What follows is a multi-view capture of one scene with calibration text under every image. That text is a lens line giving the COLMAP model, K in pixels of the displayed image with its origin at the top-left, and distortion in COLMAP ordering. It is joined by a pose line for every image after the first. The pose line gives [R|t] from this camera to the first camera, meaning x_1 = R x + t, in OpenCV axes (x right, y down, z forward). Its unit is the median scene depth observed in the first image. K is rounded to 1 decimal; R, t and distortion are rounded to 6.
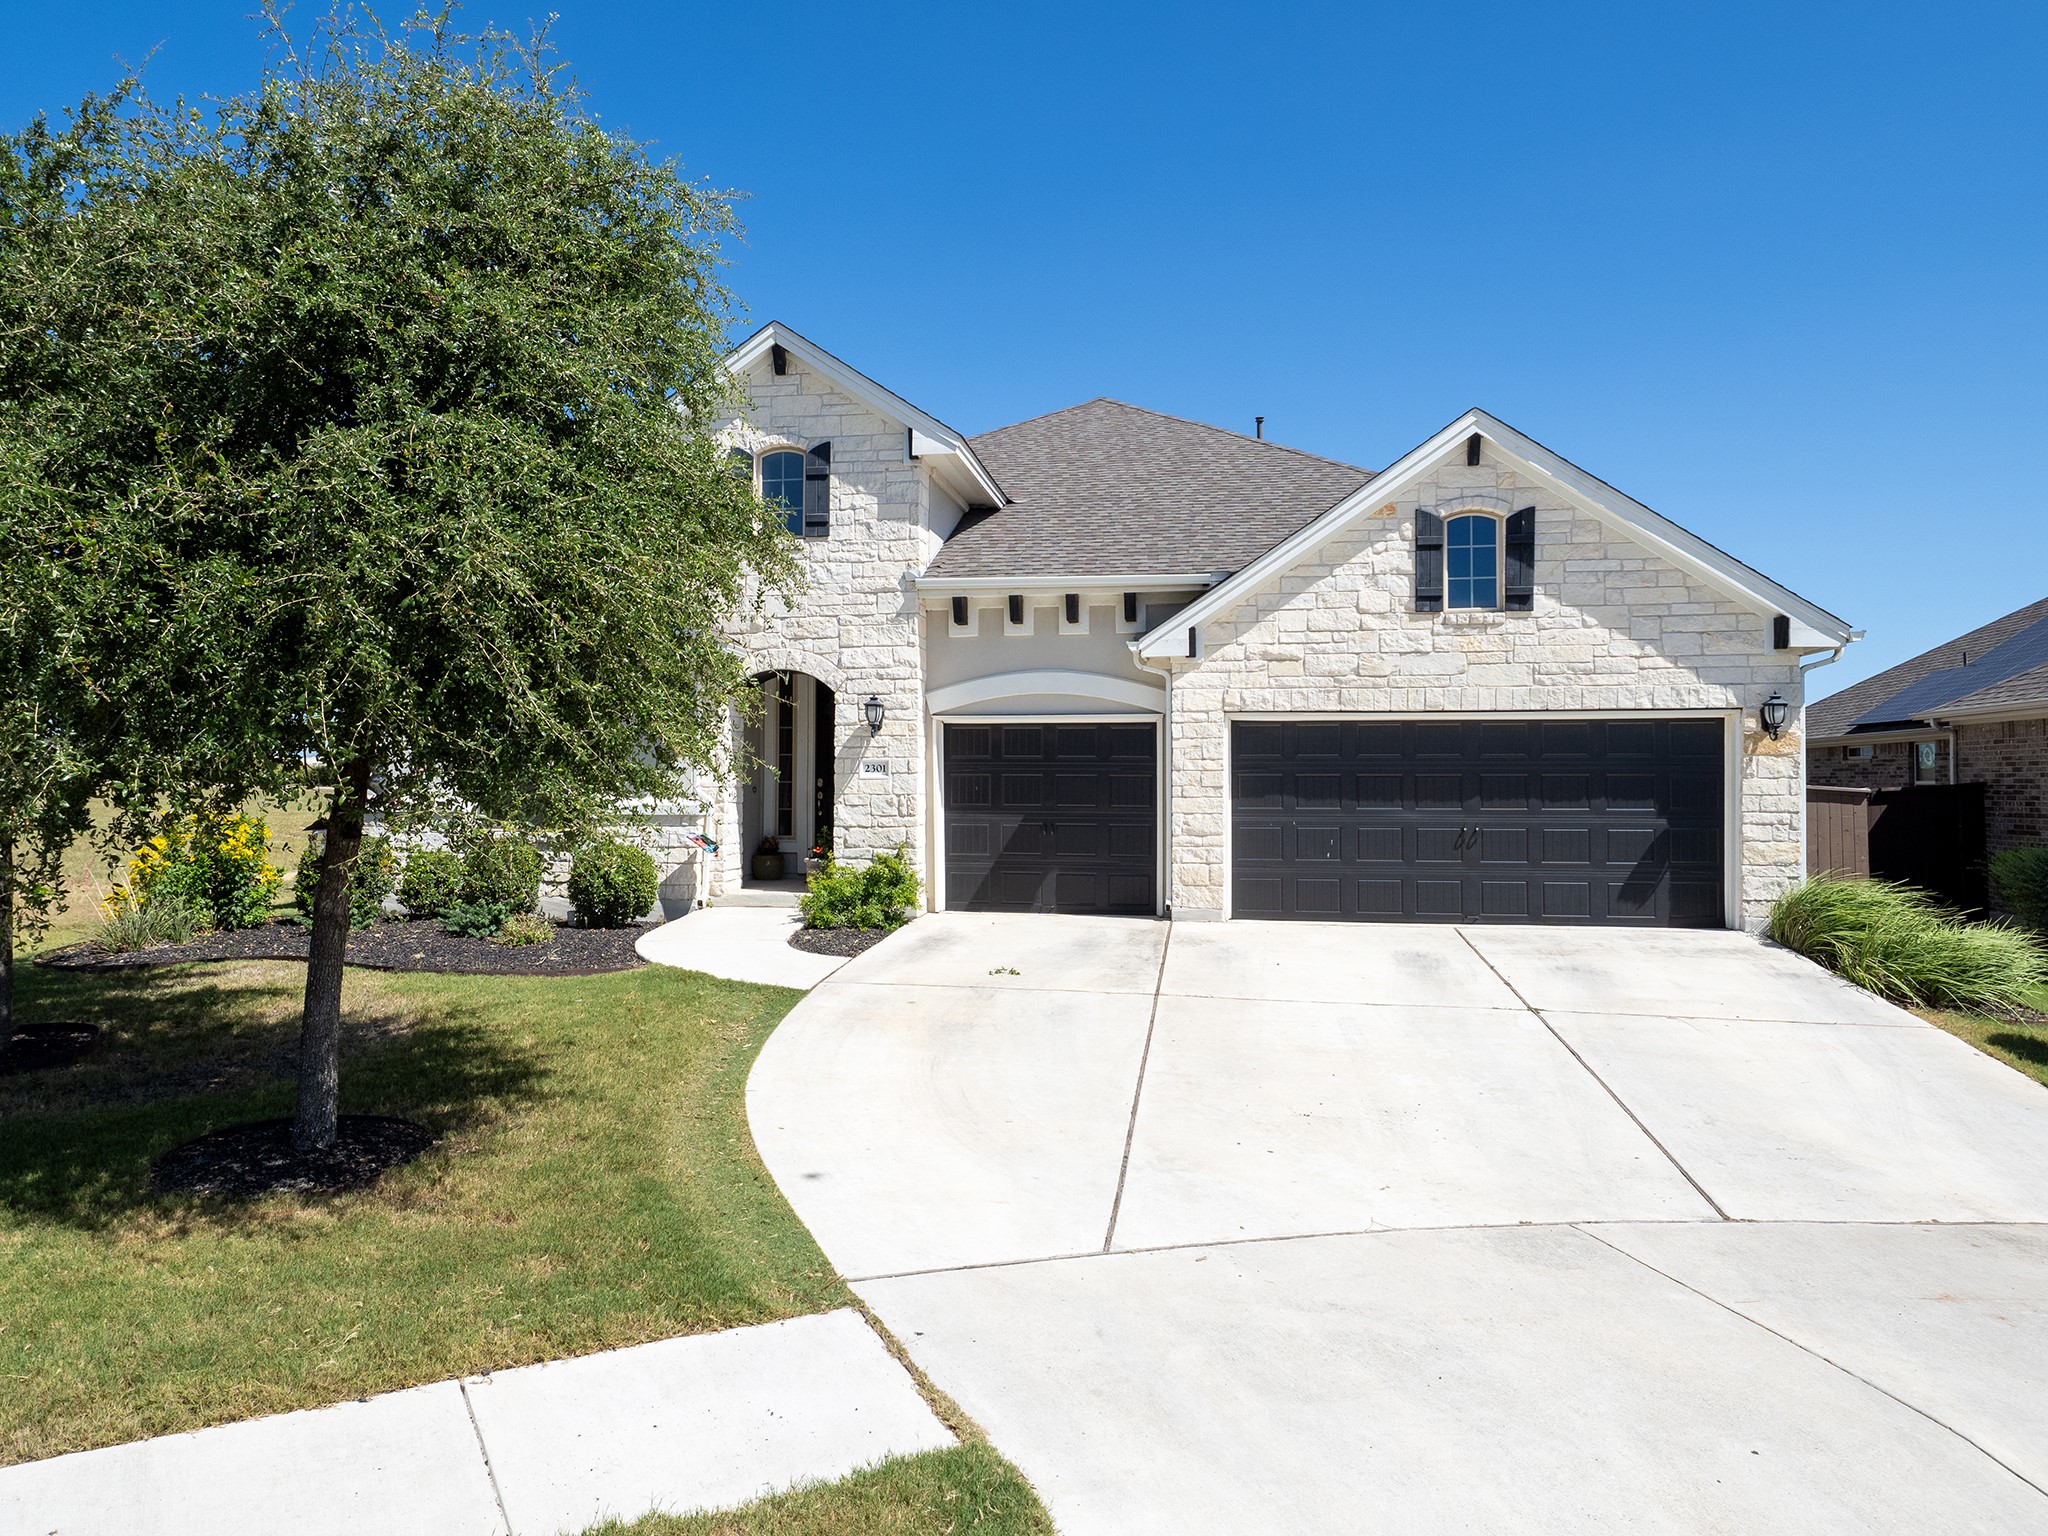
lens RADIAL K [[1320.0, 0, 1024.0], [0, 1320.0, 768.0], [0, 0, 1]] dist [-0.003140, -0.001034]
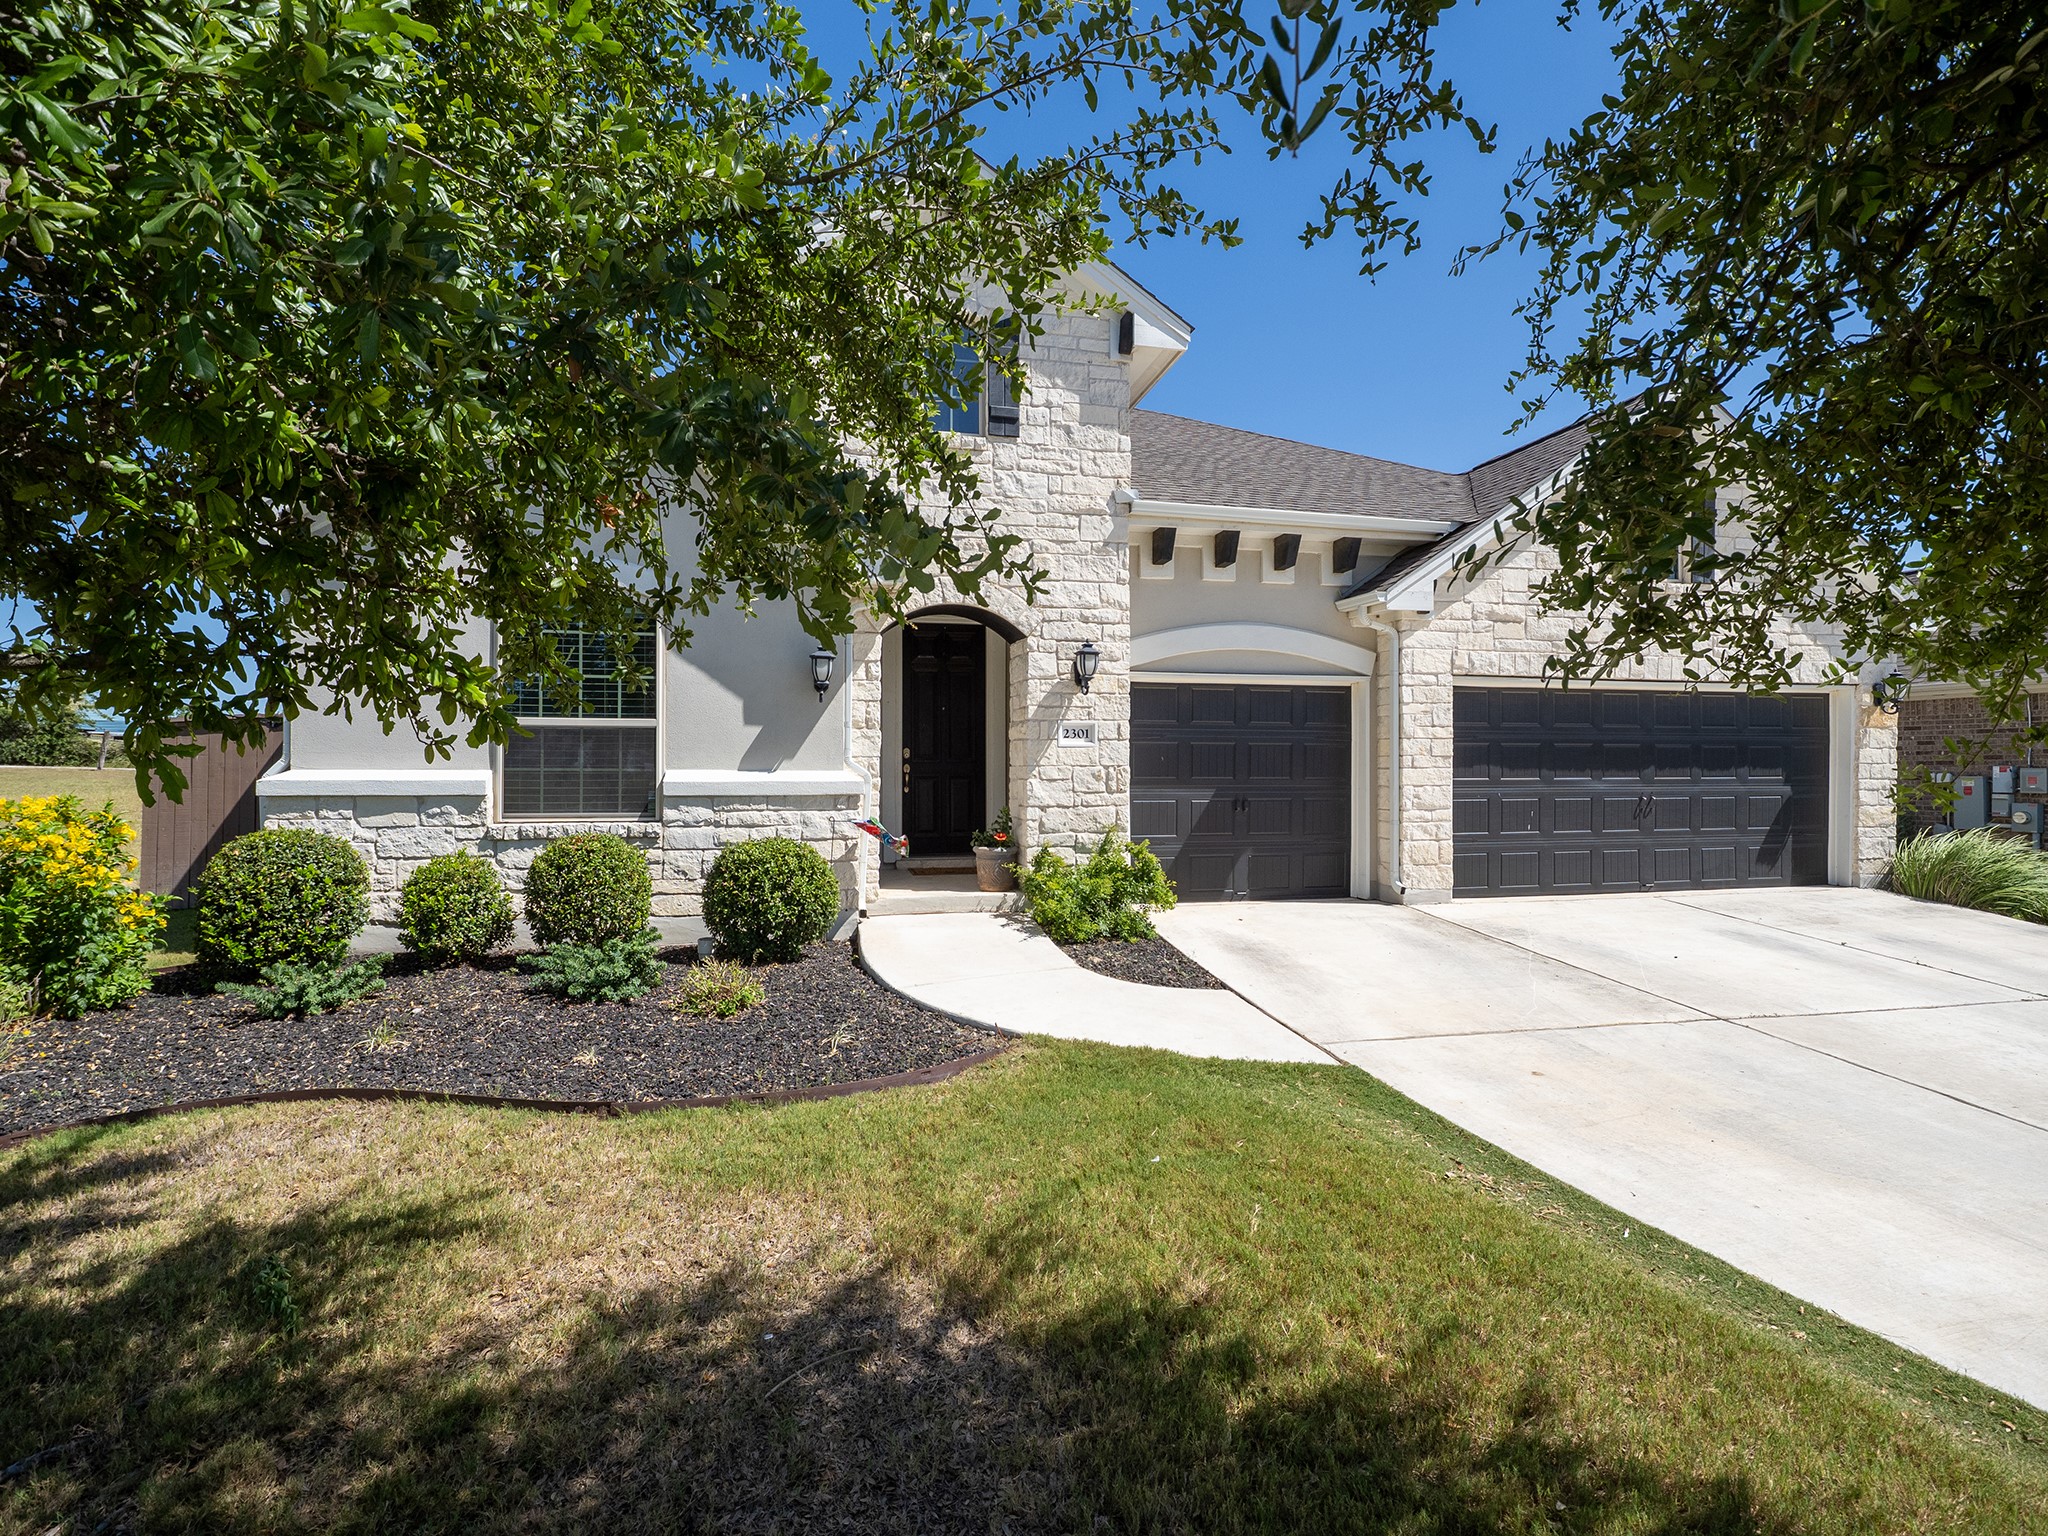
lens RADIAL K [[973.2, 0, 1024.0], [0, 973.2, 768.0], [0, 0, 1]] dist [-0.011835, -0.000527]
pose [[0.929891, -0.003260, 0.367822, -0.364478], [-0.002764, 0.999871, 0.015852, 0.012151], [-0.367826, -0.015757, 0.929761, 0.465893]]
